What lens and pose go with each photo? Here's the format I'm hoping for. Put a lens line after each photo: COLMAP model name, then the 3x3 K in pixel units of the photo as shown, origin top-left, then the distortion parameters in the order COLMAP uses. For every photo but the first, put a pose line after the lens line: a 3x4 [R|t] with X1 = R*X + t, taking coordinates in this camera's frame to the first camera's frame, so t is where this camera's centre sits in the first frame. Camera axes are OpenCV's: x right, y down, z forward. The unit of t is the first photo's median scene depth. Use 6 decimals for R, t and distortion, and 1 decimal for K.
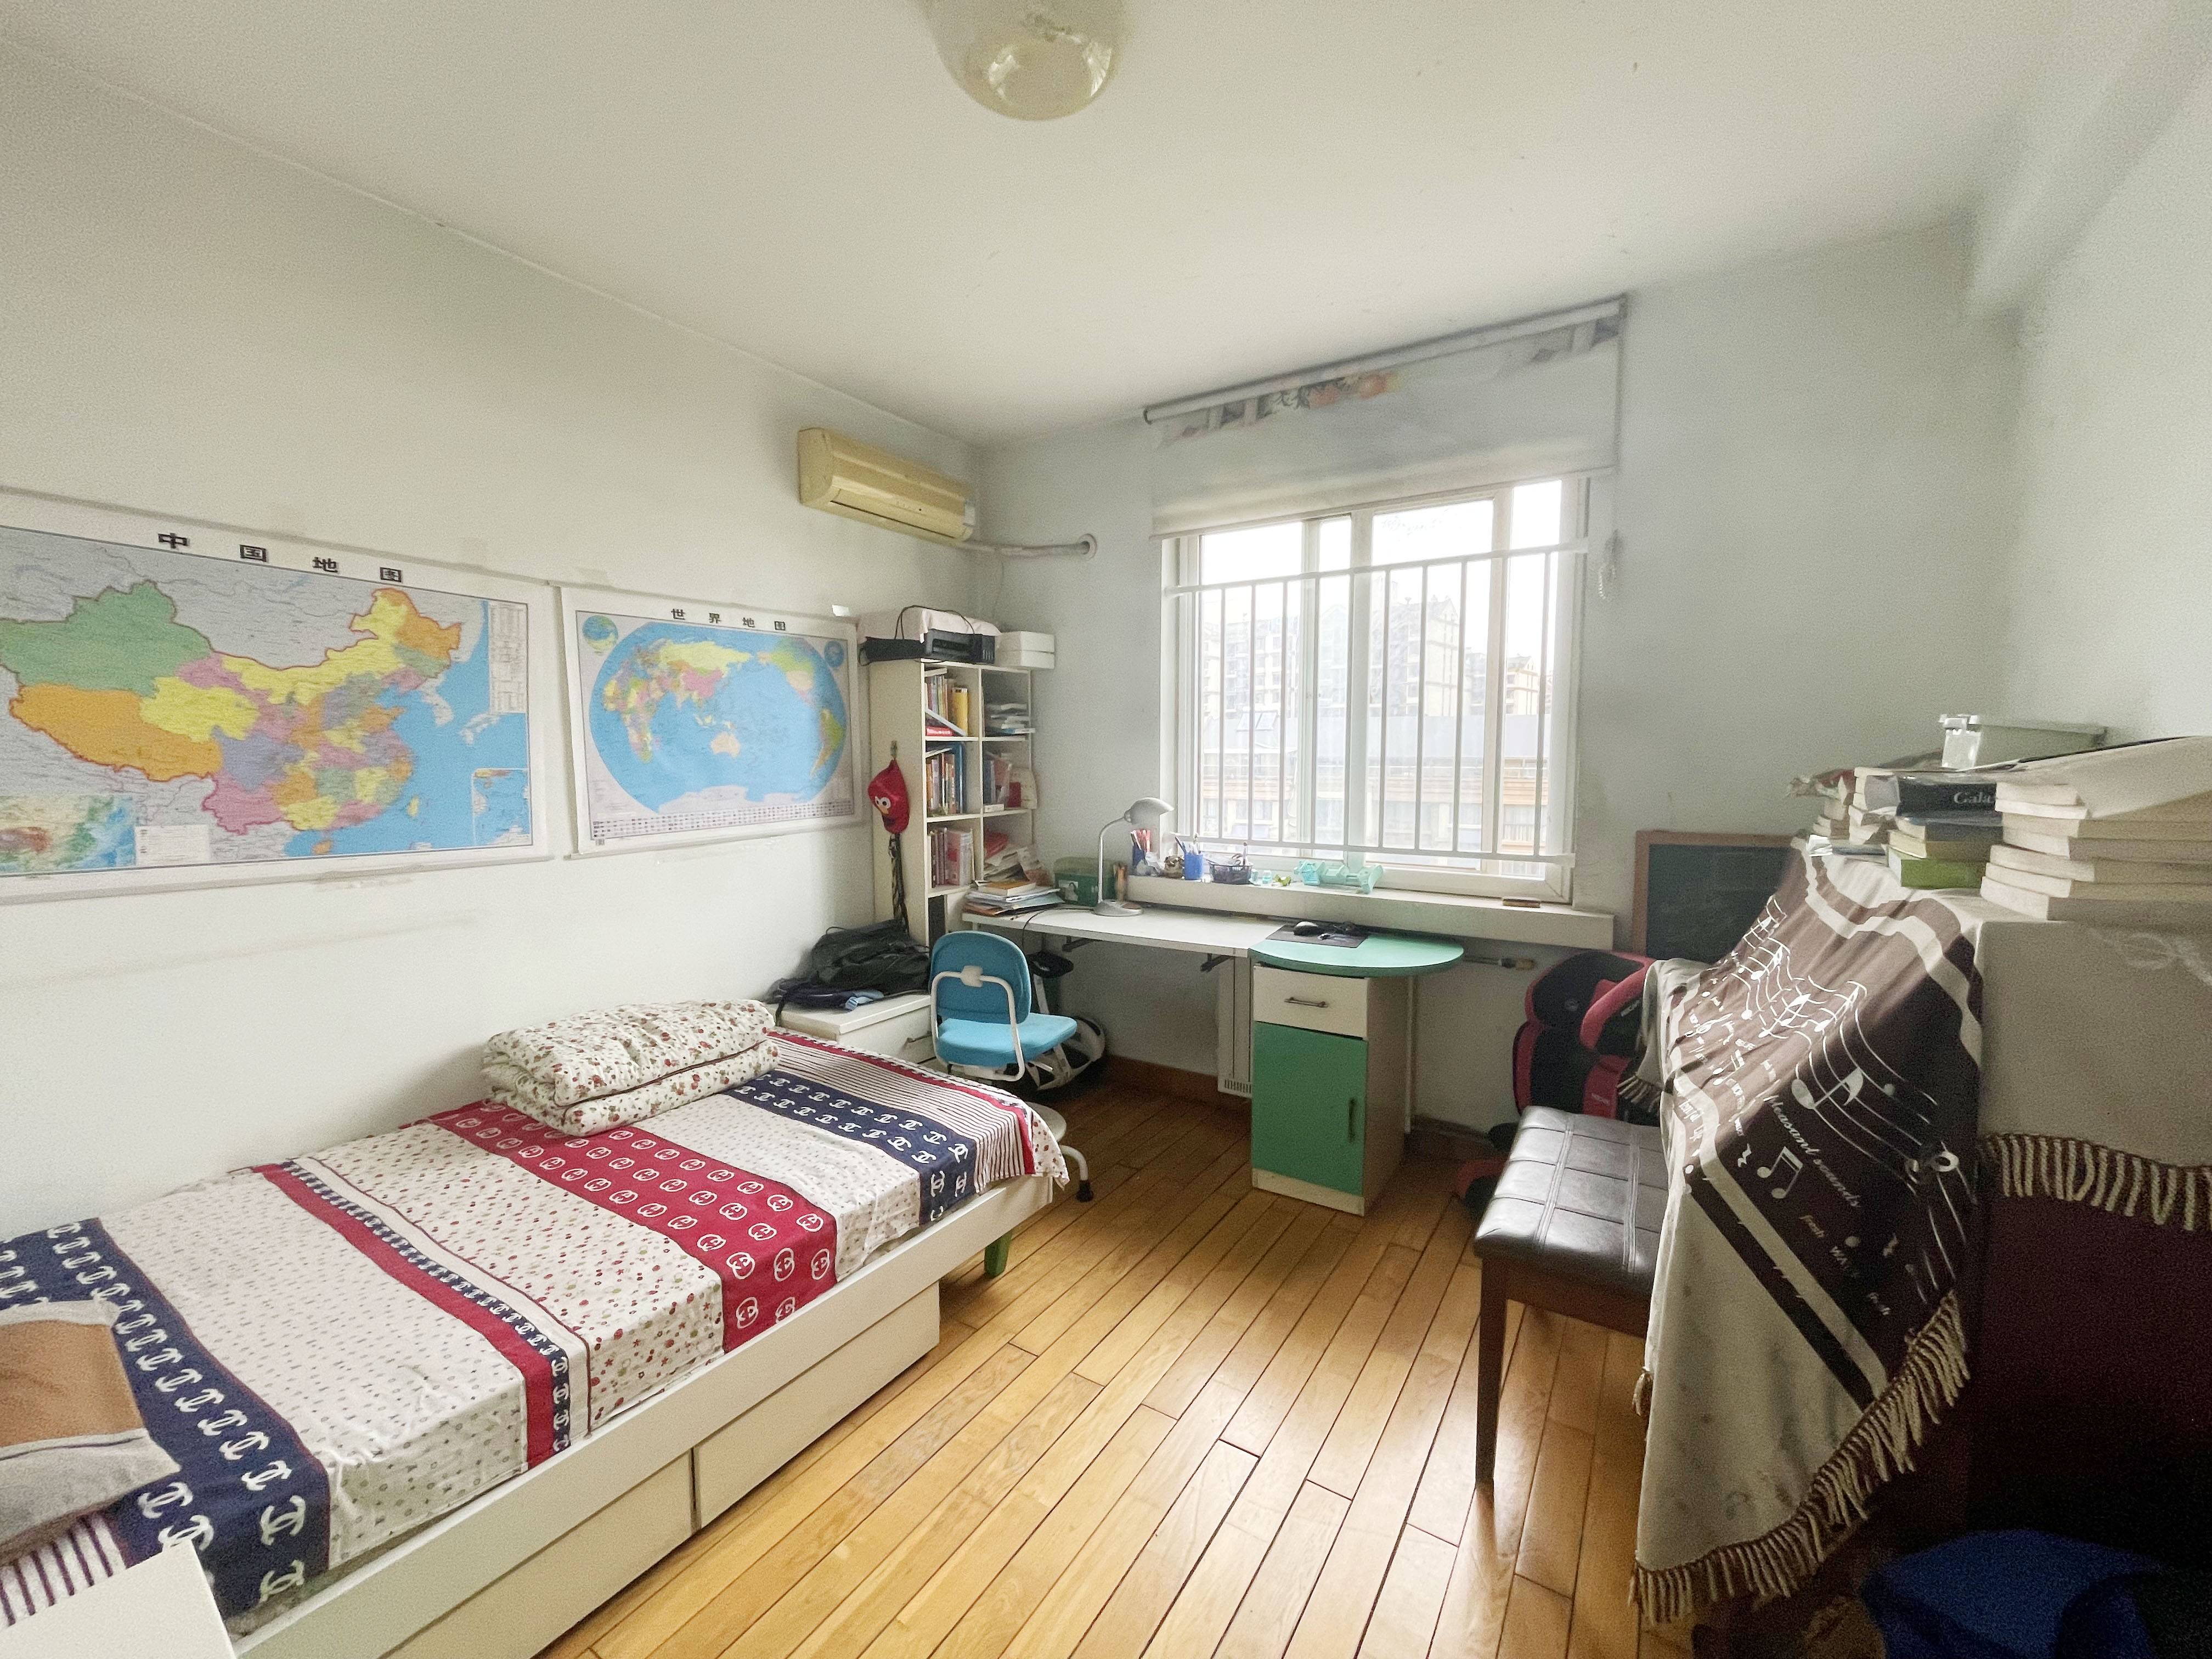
lens RADIAL K [[887.2, 0, 1112.1], [0, 887.2, 831.0], [0, 0, 1]] dist [-0.002849, -0.000268]
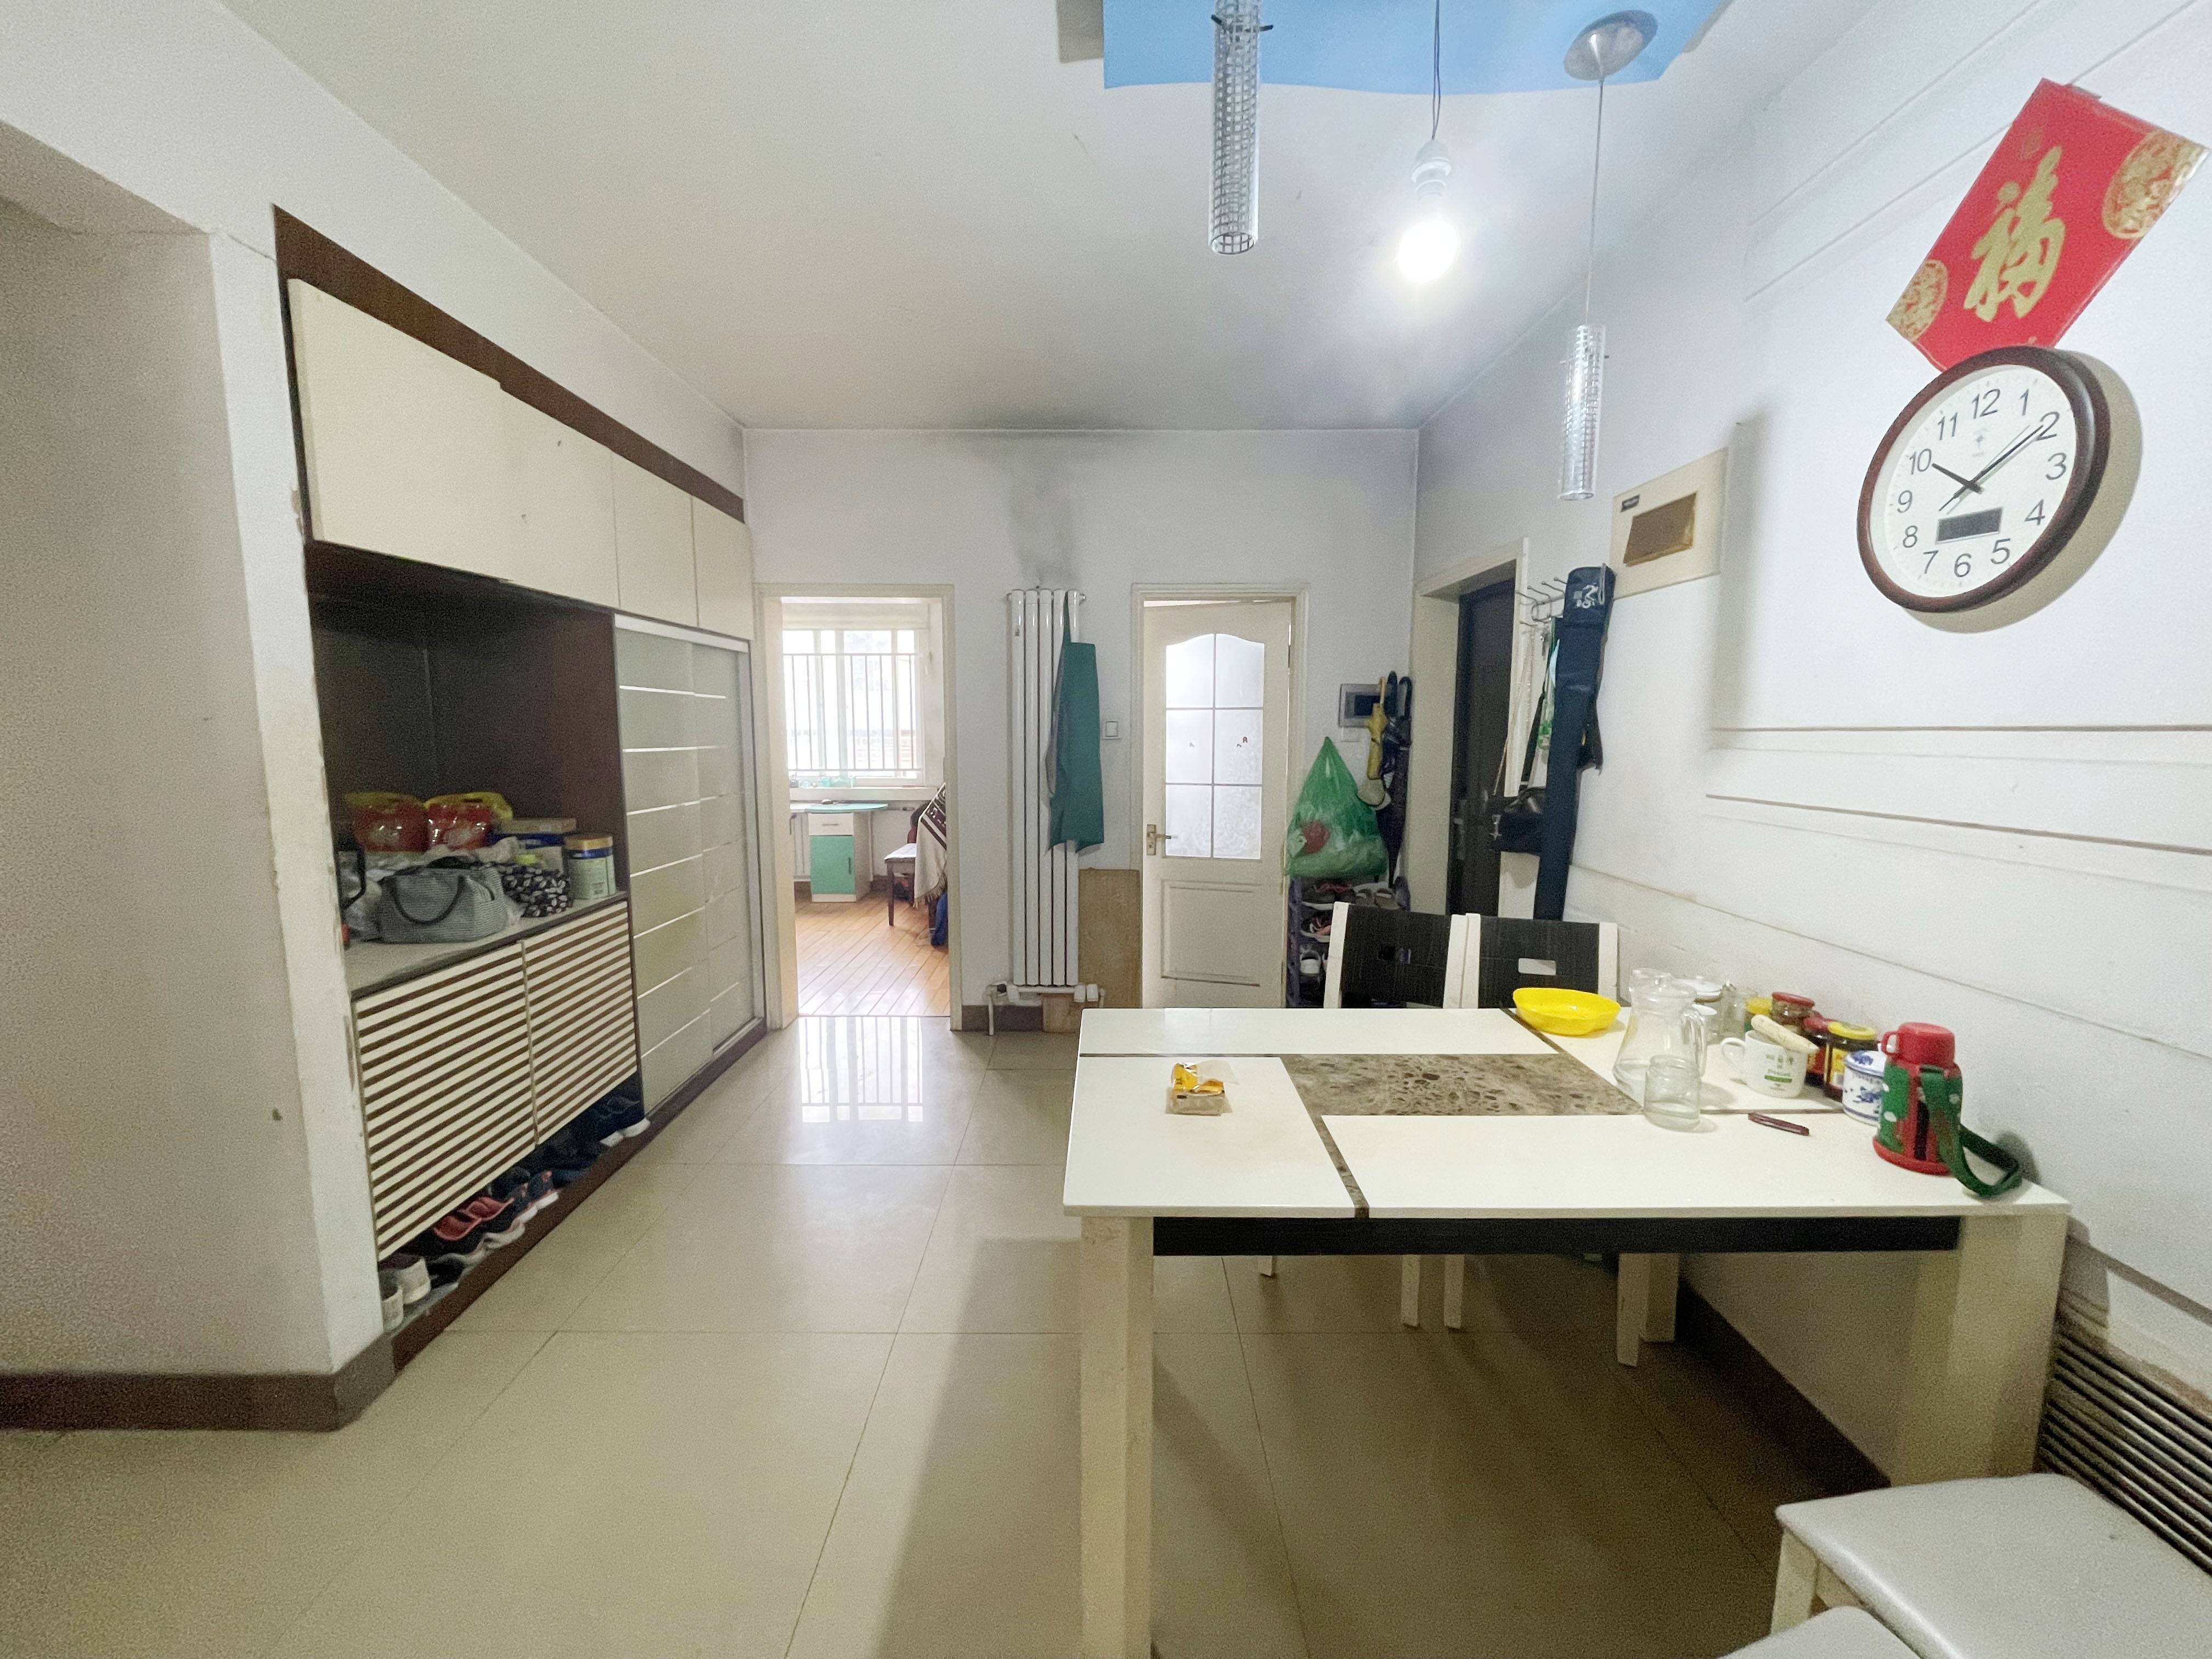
lens RADIAL K [[887.2, 0, 1111.0], [0, 887.2, 833.9], [0, 0, 1]] dist [-0.002849, -0.000268]
pose [[0.837912, -0.062522, 0.542212, -0.452854], [0.043891, 0.997919, 0.047243, 0.114531], [-0.544037, -0.015788, 0.838913, -1.473910]]
